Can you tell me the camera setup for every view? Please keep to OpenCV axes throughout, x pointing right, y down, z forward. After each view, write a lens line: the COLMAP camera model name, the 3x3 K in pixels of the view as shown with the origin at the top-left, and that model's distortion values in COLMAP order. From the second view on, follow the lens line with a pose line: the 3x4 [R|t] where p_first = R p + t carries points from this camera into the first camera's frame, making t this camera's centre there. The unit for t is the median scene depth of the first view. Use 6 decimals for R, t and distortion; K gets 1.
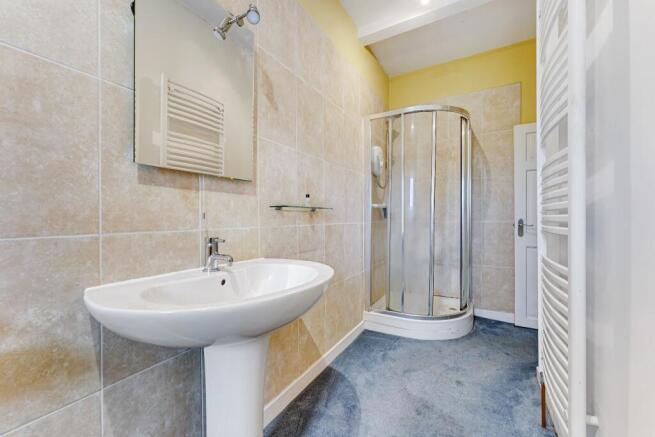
lens RADIAL K [[263.8, 0, 325.0], [0, 263.8, 216.3], [0, 0, 1]] dist [-0.006358, -0.000864]
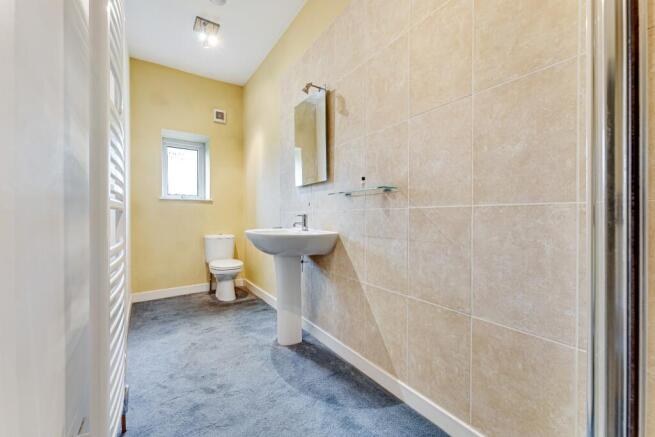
lens RADIAL K [[263.8, 0, 324.8], [0, 263.8, 219.9], [0, 0, 1]] dist [-0.006358, -0.000864]
pose [[-0.444083, 0.010306, -0.895926, 0.825695], [0.005795, 0.999946, 0.008630, 0.062210], [0.895967, -0.001360, -0.444119, 1.235831]]
